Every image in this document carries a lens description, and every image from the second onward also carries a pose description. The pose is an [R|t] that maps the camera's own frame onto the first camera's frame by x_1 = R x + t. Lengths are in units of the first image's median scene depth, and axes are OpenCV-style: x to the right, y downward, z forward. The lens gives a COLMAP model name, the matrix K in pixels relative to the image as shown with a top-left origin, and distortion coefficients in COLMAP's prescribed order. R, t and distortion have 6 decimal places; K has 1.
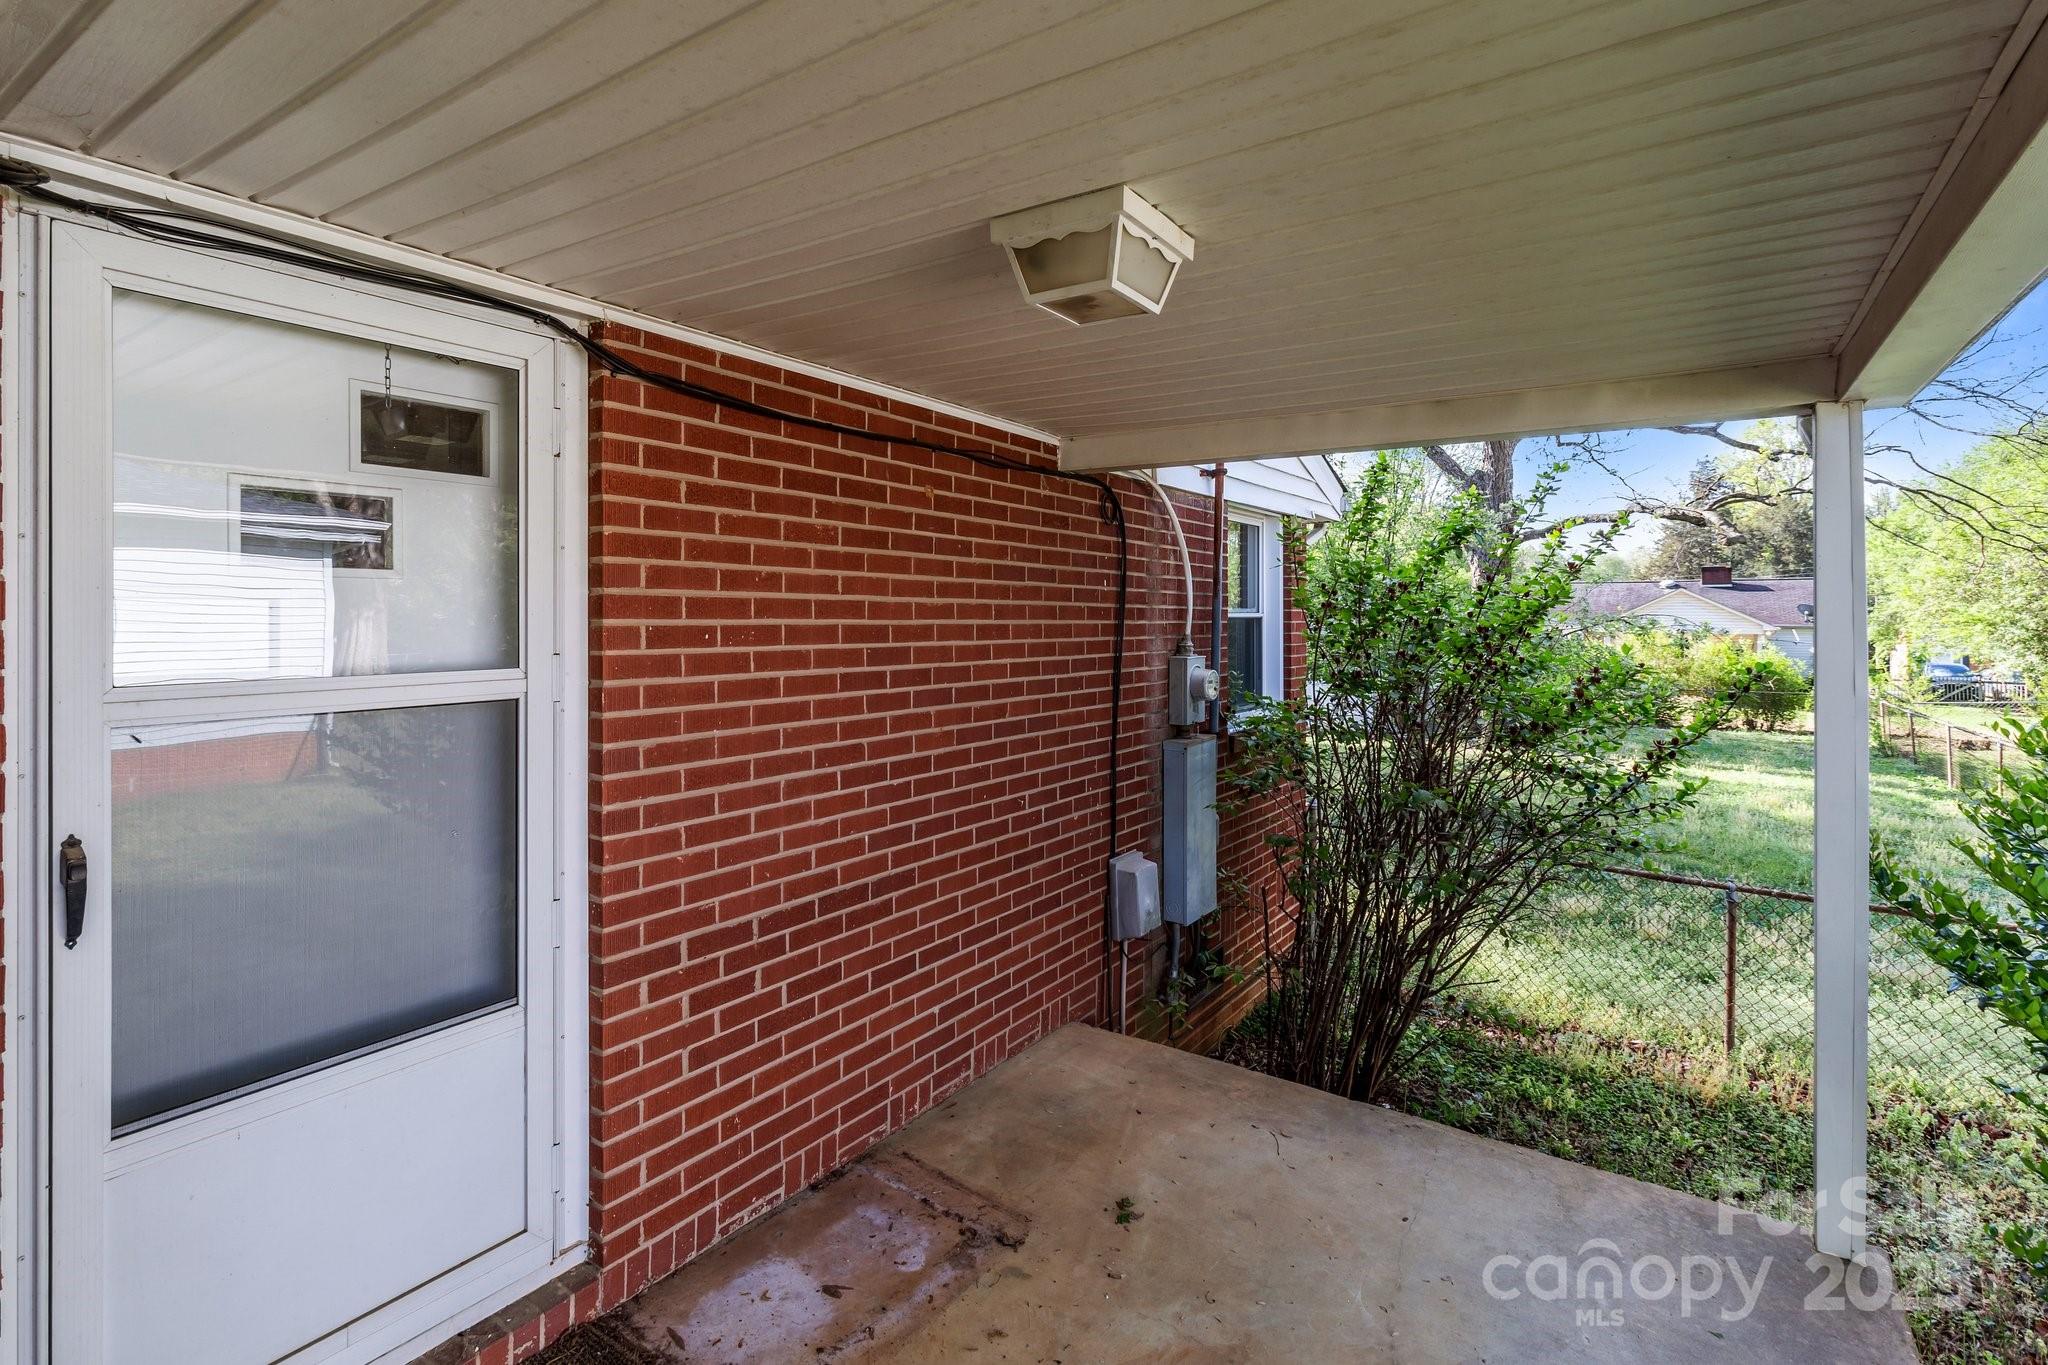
lens RADIAL K [[986.4, 0, 1024.3], [0, 986.4, 613.8], [0, 0, 1]] dist [-0.002669, 0.000790]
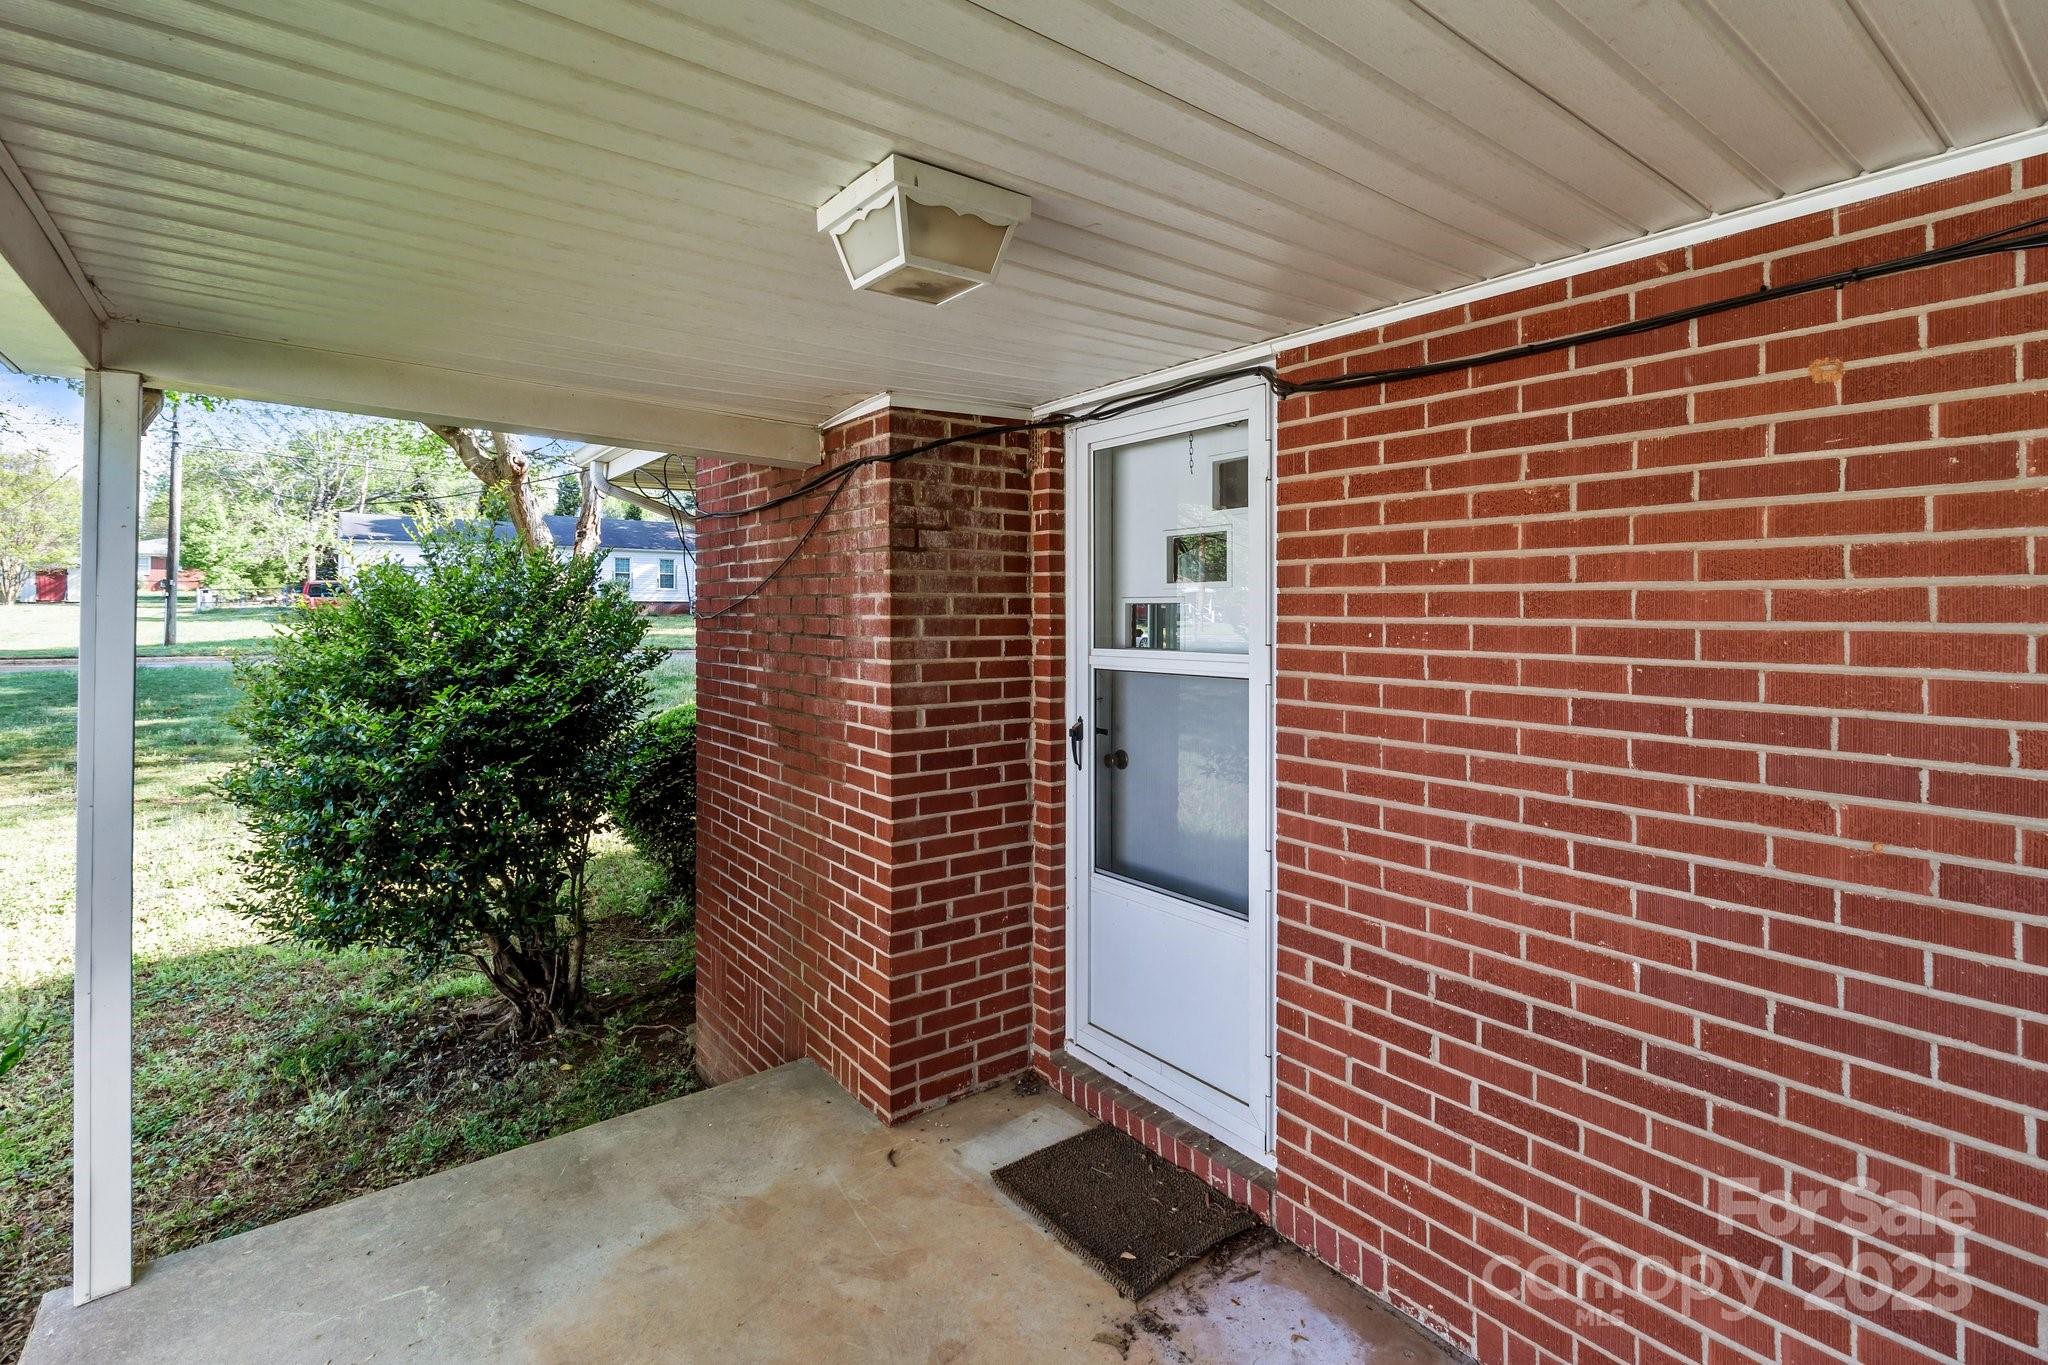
lens RADIAL K [[986.4, 0, 1067.5], [0, 986.4, 612.0], [0, 0, 1]] dist [-0.002669, 0.000790]
pose [[-0.307919, -0.006505, -0.951390, 0.637891], [-0.005321, 0.999973, -0.005115, 0.006983], [0.951398, 0.003488, -0.307945, 0.980192]]
